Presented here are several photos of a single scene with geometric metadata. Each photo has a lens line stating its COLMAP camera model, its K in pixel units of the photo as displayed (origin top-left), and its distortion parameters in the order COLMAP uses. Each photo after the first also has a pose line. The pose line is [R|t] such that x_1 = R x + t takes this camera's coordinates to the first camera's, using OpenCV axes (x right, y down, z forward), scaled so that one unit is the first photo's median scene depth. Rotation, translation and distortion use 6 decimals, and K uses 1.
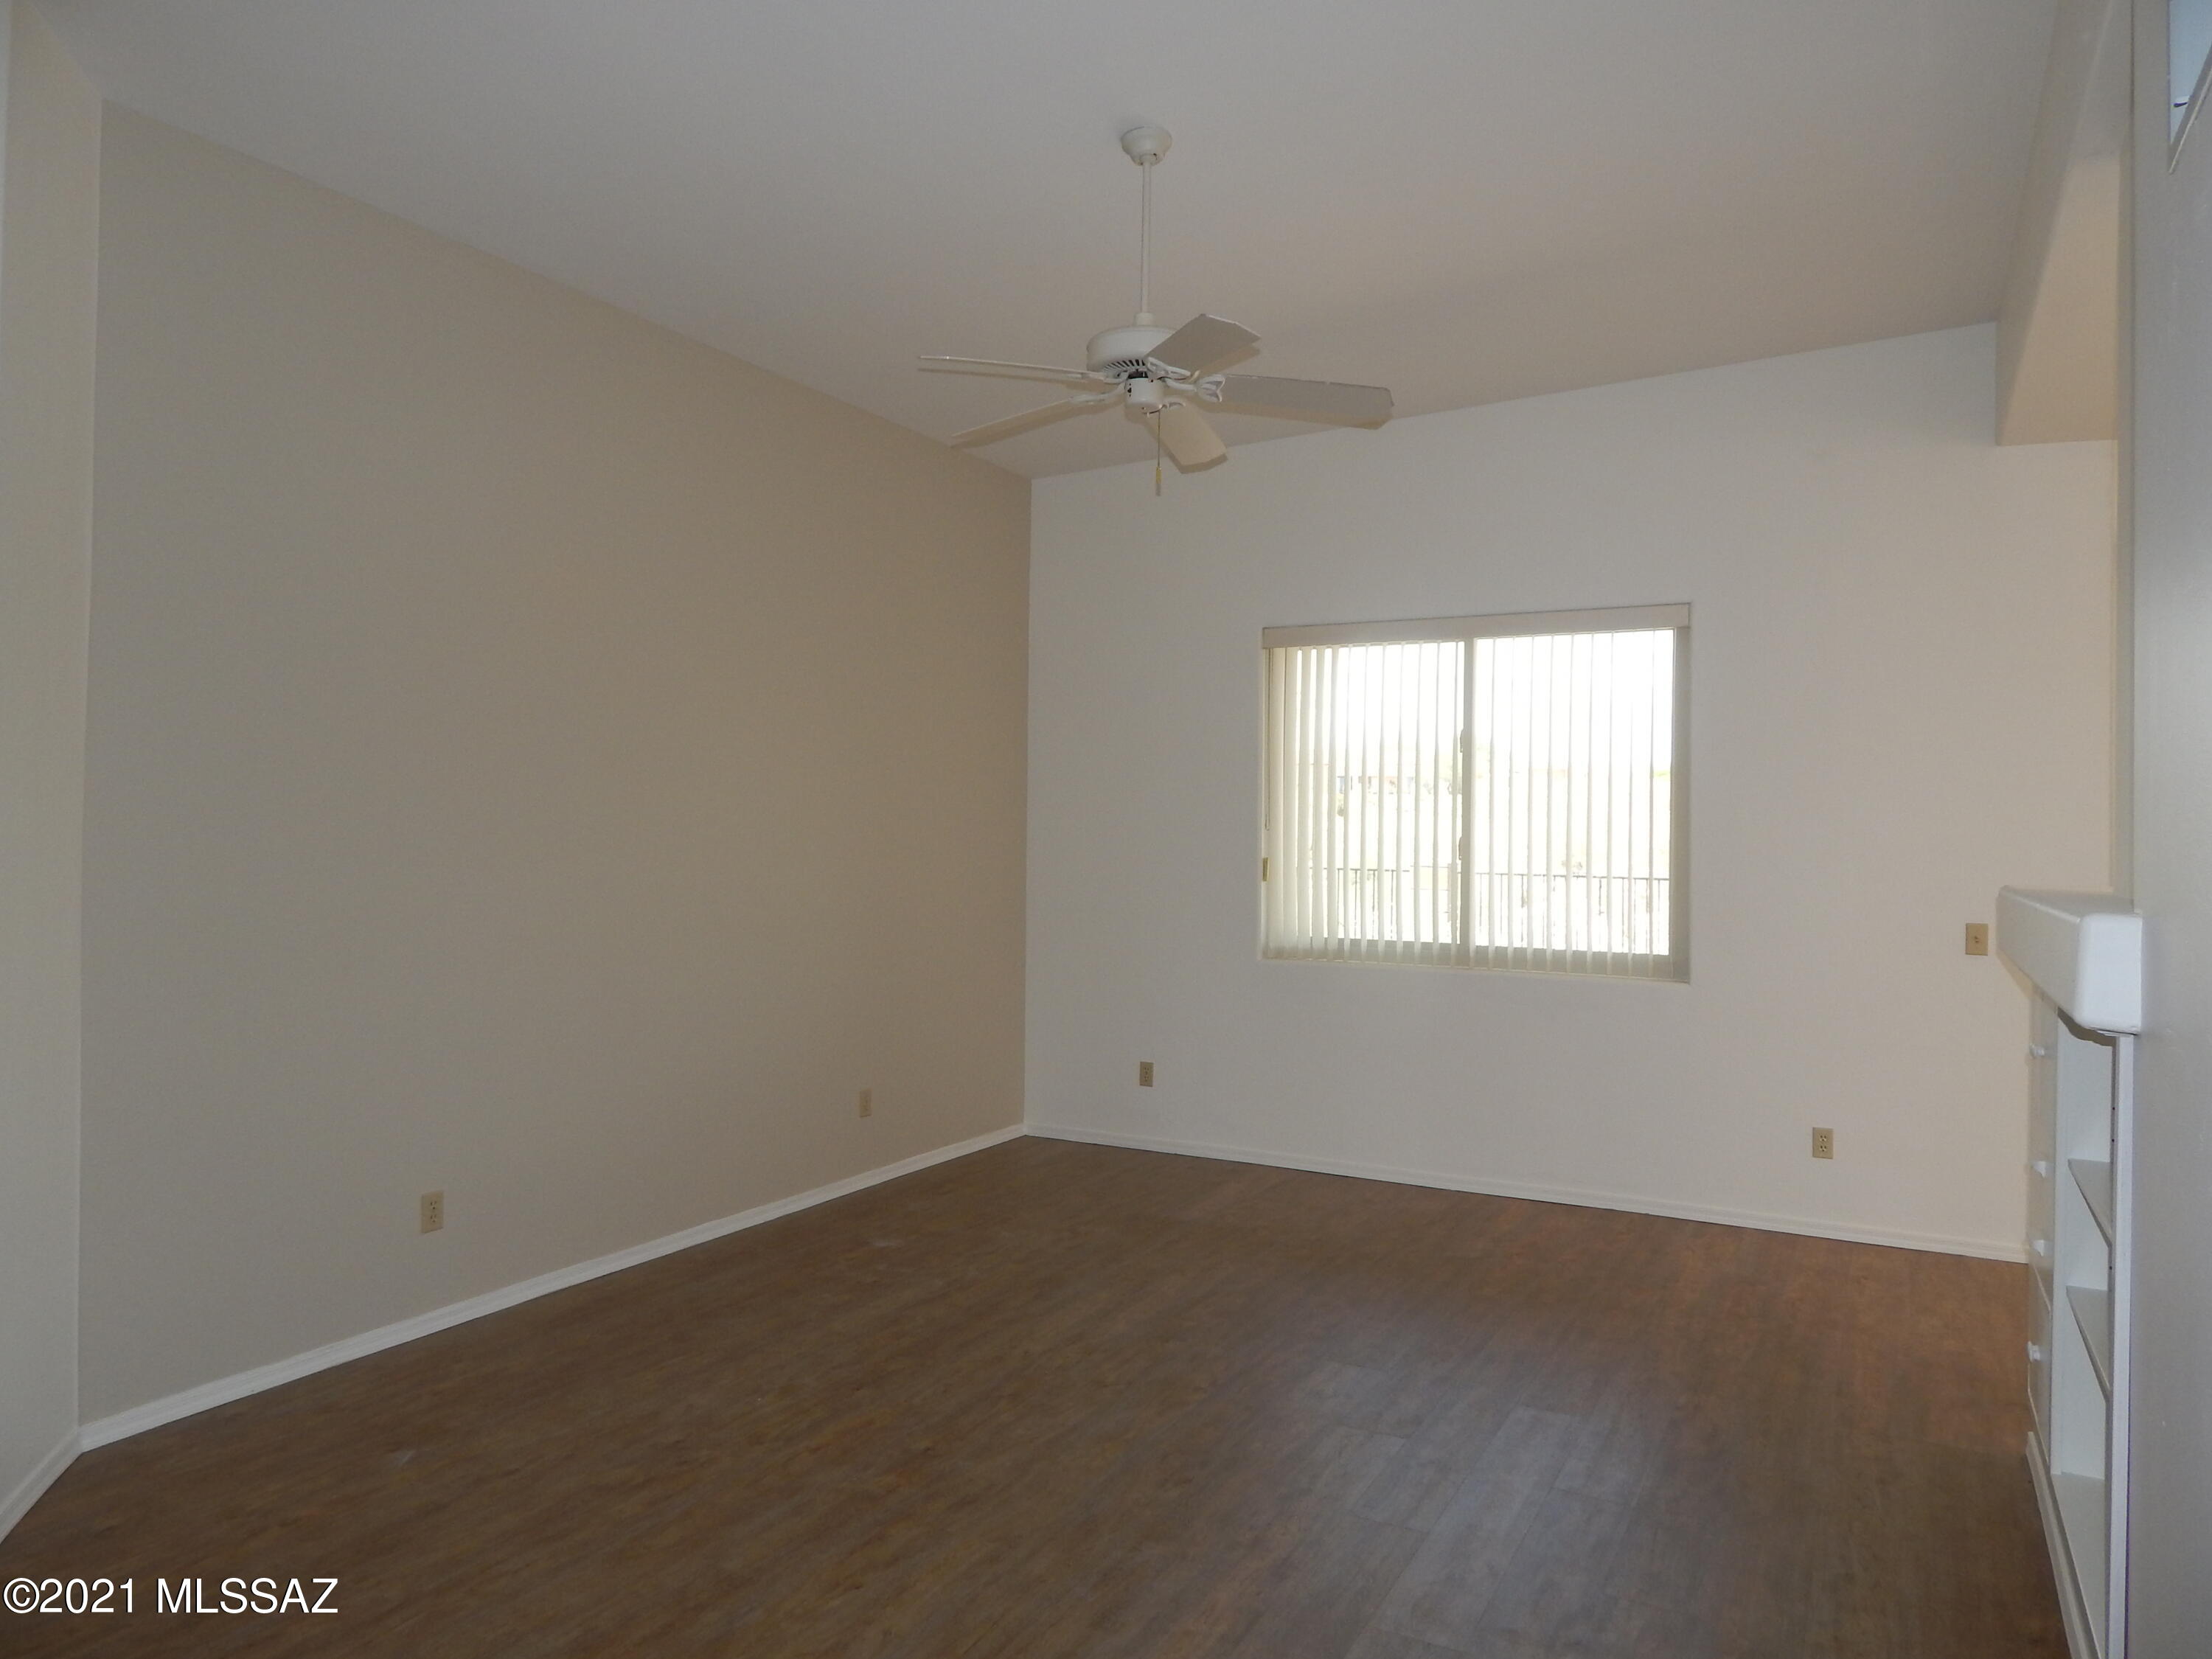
lens RADIAL K [[1486.5, 0, 1106.0], [0, 1486.5, 829.5], [0, 0, 1]] dist [0.041232, -0.033435]
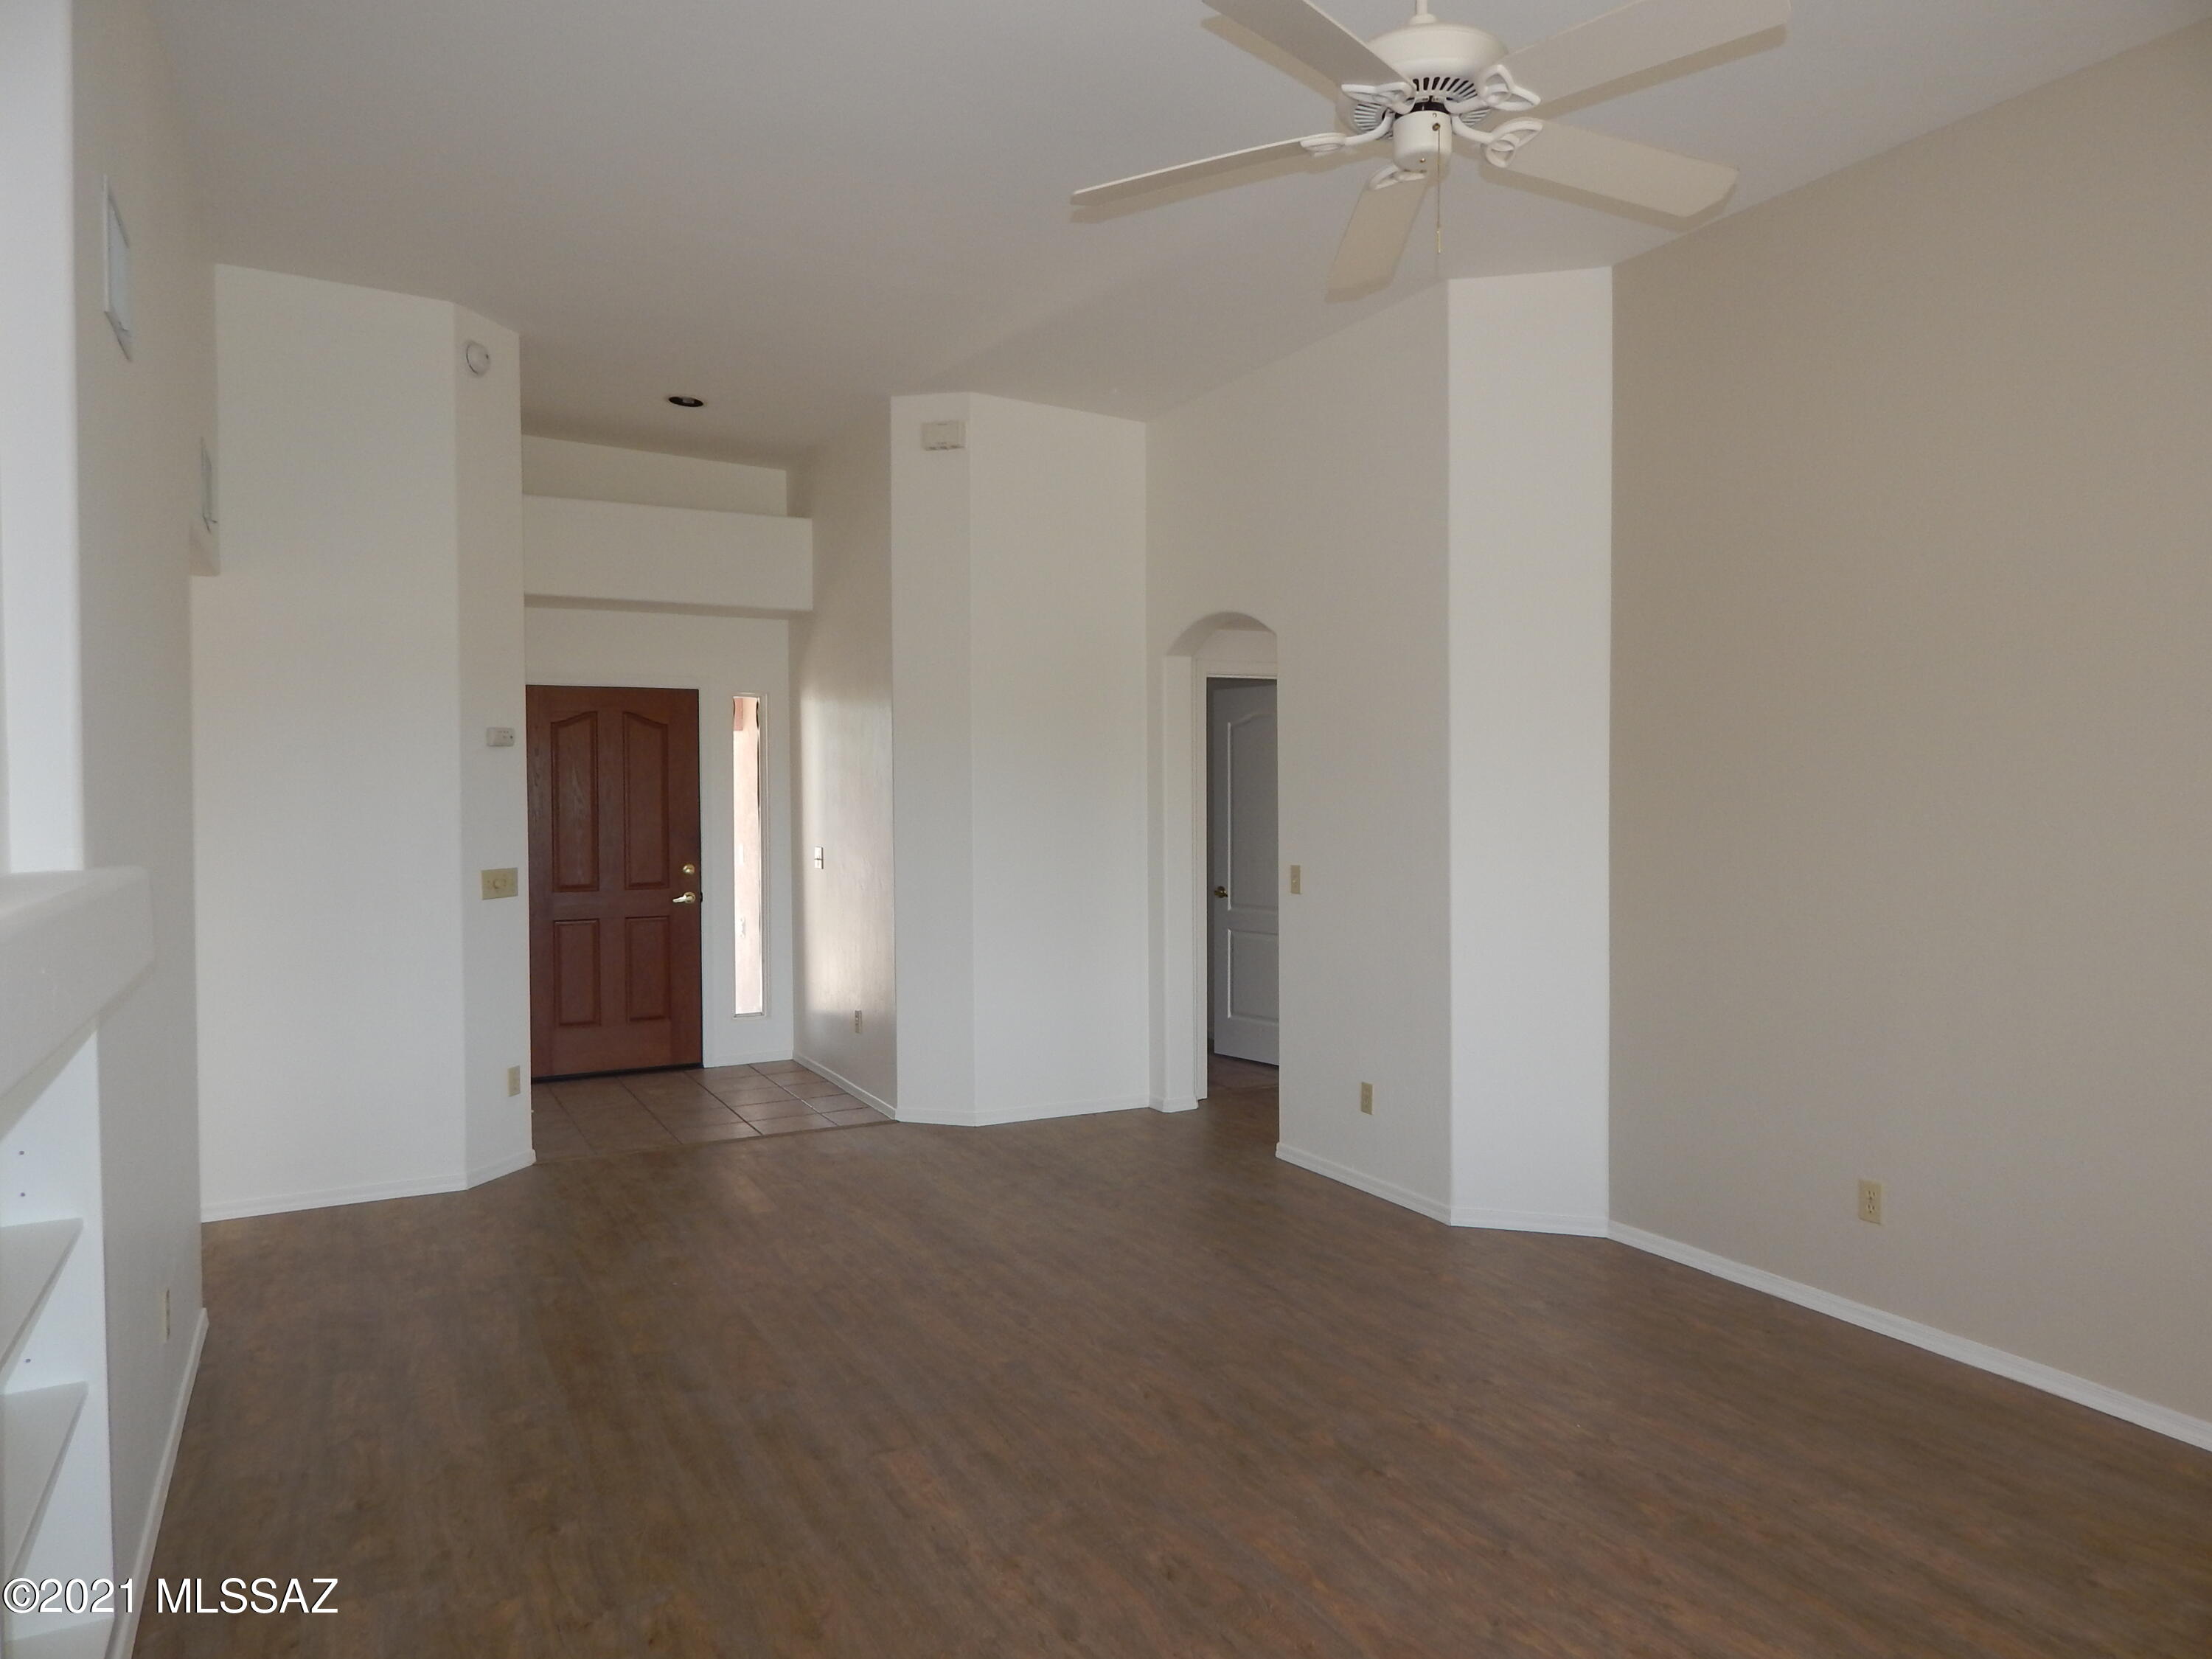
lens RADIAL K [[1469.8, 0, 1106.0], [0, 1469.8, 829.5], [0, 0, 1]] dist [0.017491, -0.007177]
pose [[-0.560180, 0.017584, -0.828184, 0.735550], [0.000550, 0.999782, 0.020856, 0.000318], [0.828371, 0.011227, -0.560068, 1.397424]]
